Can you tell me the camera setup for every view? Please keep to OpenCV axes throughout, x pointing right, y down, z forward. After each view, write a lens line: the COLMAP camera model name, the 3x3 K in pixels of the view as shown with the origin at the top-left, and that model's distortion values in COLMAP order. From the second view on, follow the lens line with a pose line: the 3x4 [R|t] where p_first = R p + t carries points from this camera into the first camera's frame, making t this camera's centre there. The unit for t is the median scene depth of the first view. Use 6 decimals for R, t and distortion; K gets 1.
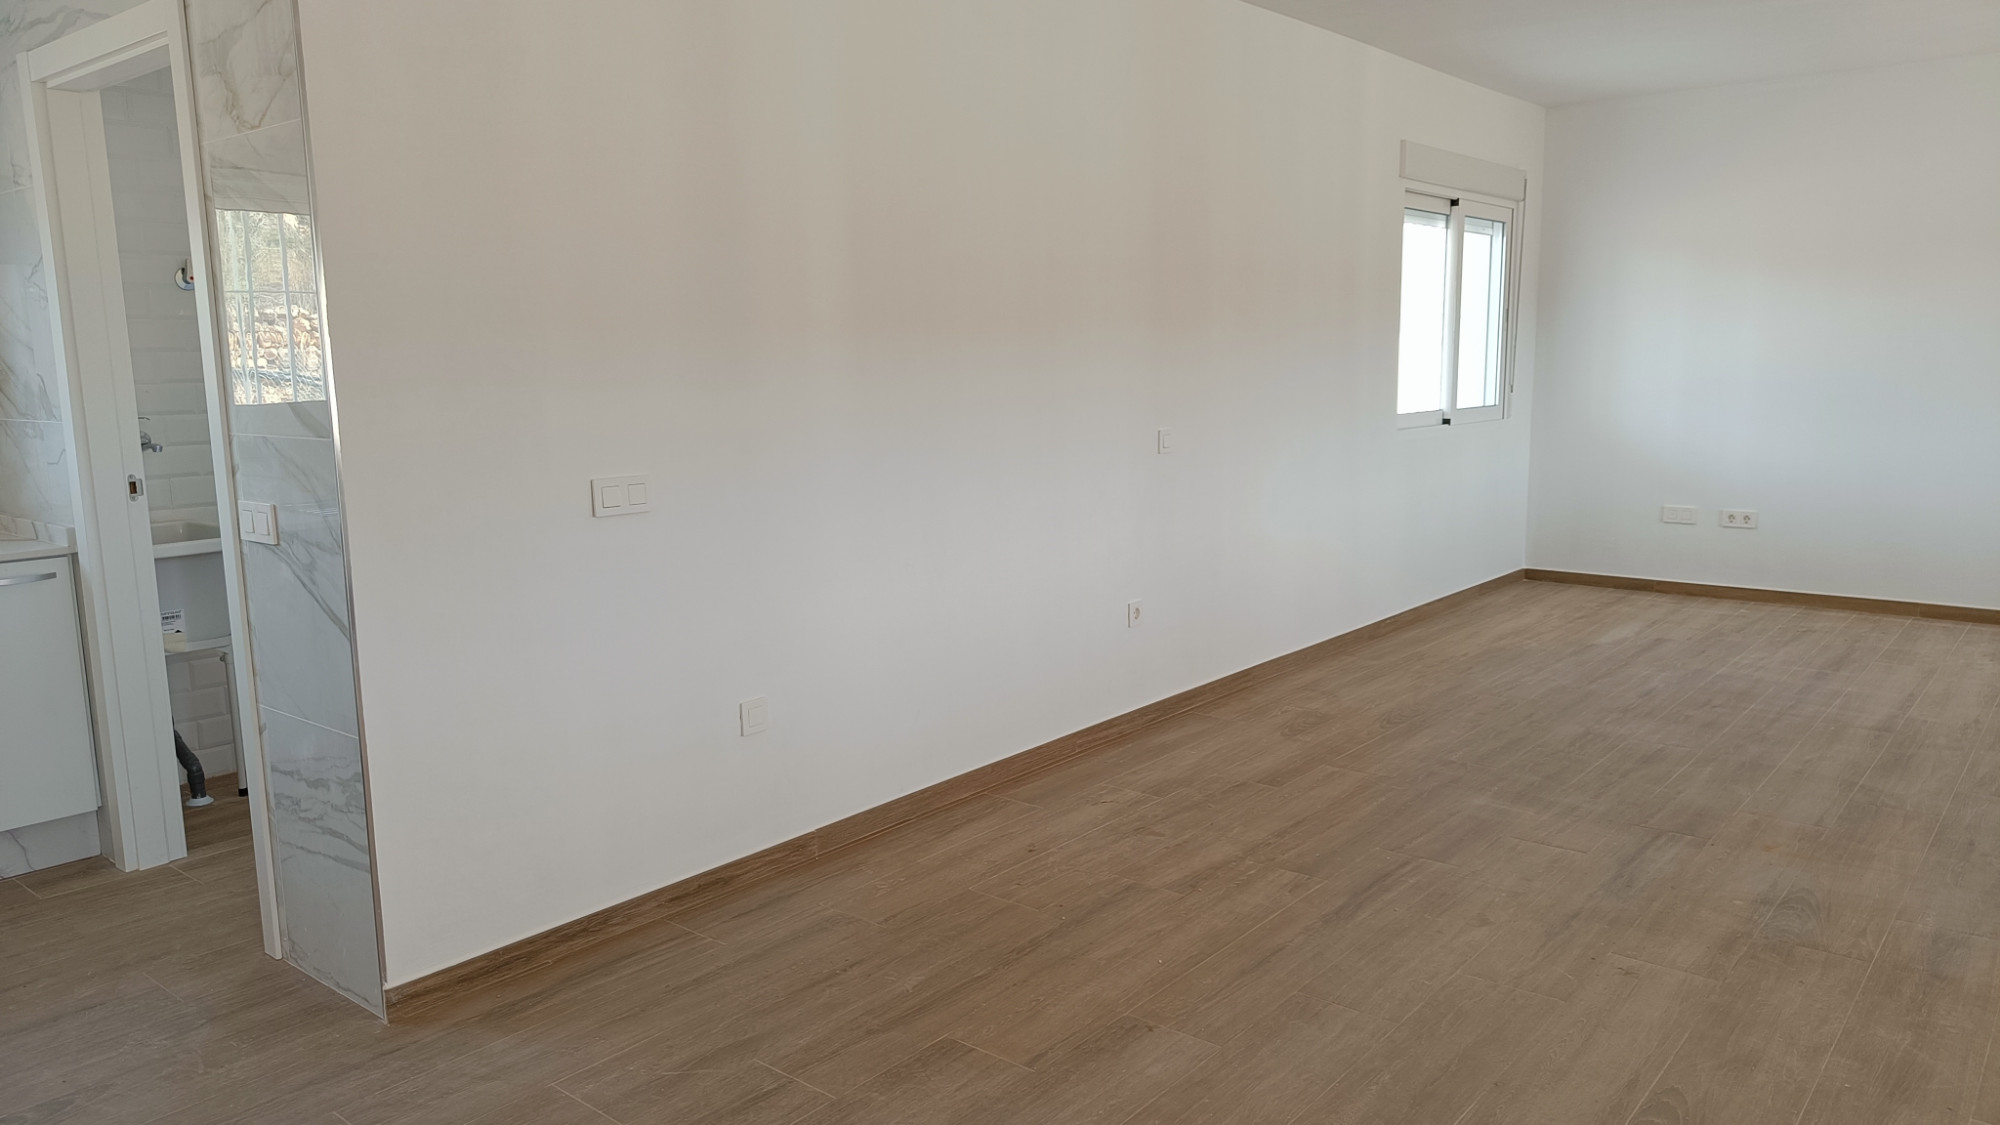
lens RADIAL K [[1407.8, 0, 1000.0], [0, 1407.8, 562.5], [0, 0, 1]] dist [-0.000328, -0.001841]
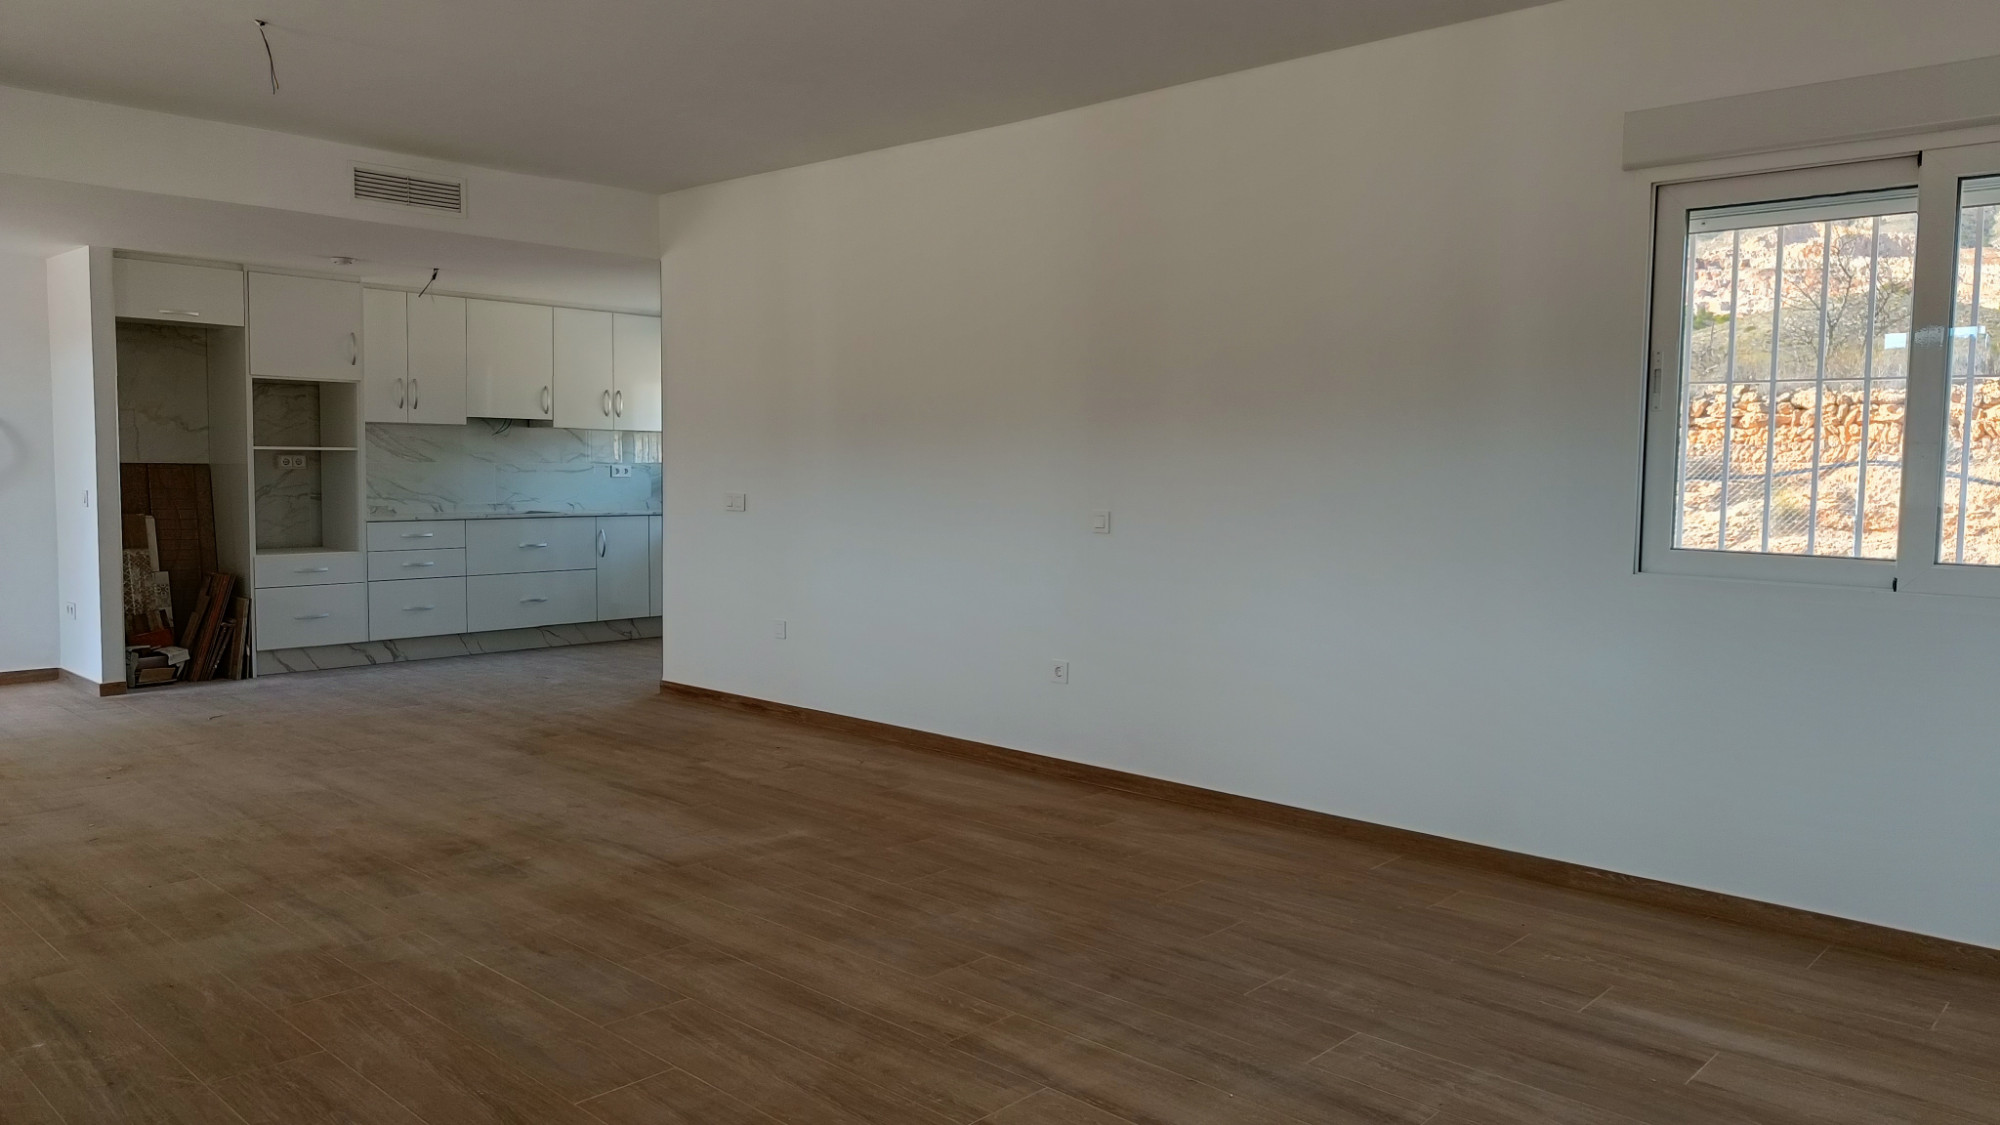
lens RADIAL K [[1471.9, 0, 1009.2], [0, 1471.9, 528.8], [0, 0, 1]] dist [0.081963, 0.000275]
pose [[-0.087323, 0.070015, -0.993717, 1.449049], [-0.146001, 0.985856, 0.082291, -0.192465], [0.985423, 0.152269, -0.075866, 1.172571]]
